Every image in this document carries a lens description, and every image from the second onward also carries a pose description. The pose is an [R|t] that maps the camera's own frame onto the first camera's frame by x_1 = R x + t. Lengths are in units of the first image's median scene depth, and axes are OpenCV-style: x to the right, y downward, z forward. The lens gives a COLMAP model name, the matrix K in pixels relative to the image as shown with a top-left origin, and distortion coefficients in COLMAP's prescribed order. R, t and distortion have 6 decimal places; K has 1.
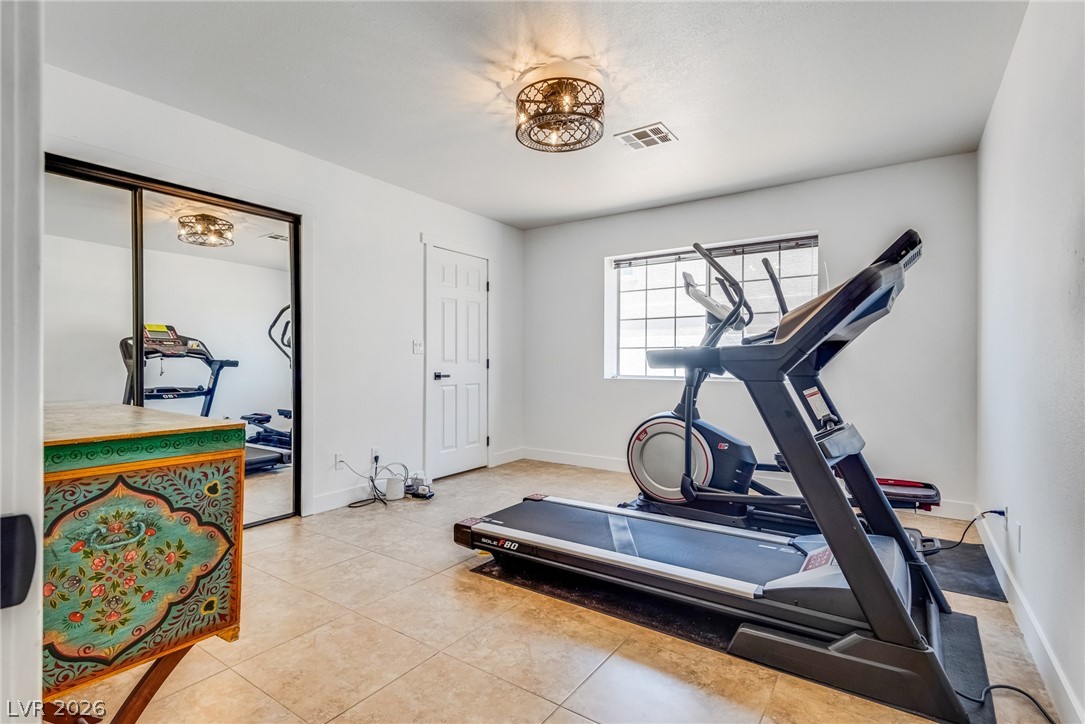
lens RADIAL K [[567.2, 0, 537.4], [0, 567.2, 358.2], [0, 0, 1]] dist [-0.000280, -0.001018]
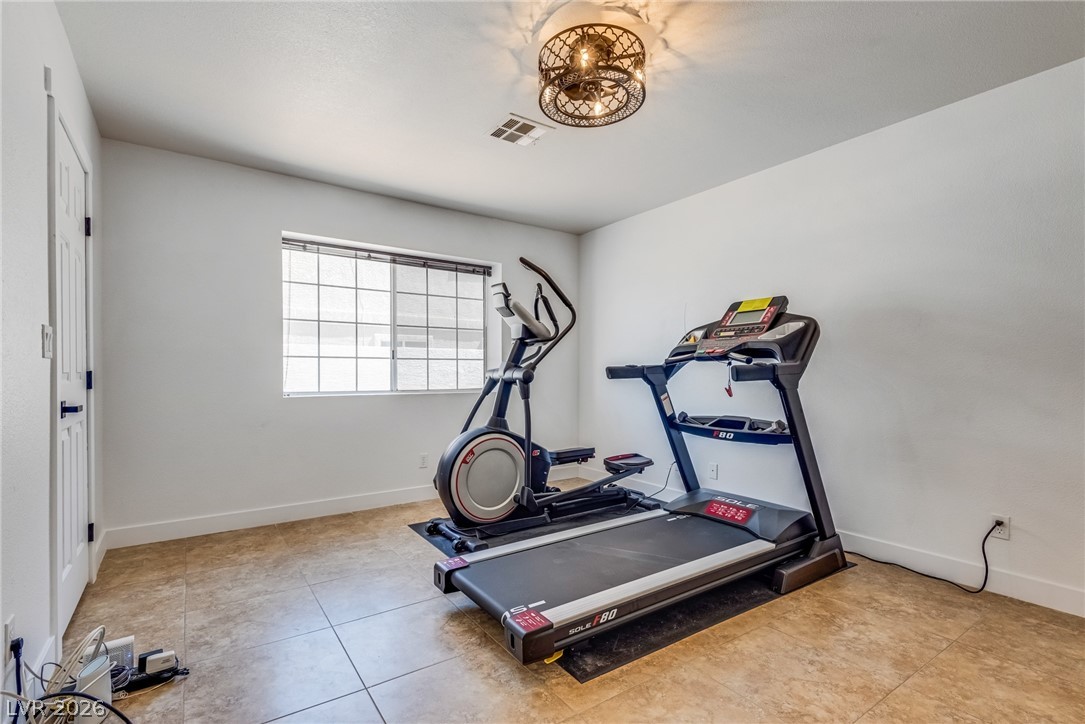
lens RADIAL K [[507.4, 0, 545.8], [0, 507.4, 367.7], [0, 0, 1]] dist [0.004535, -0.000075]
pose [[0.308275, 0.008862, 0.951256, -0.702488], [-0.007678, 0.999947, -0.006827, 0.000288], [-0.951266, -0.005199, 0.308327, 0.838960]]
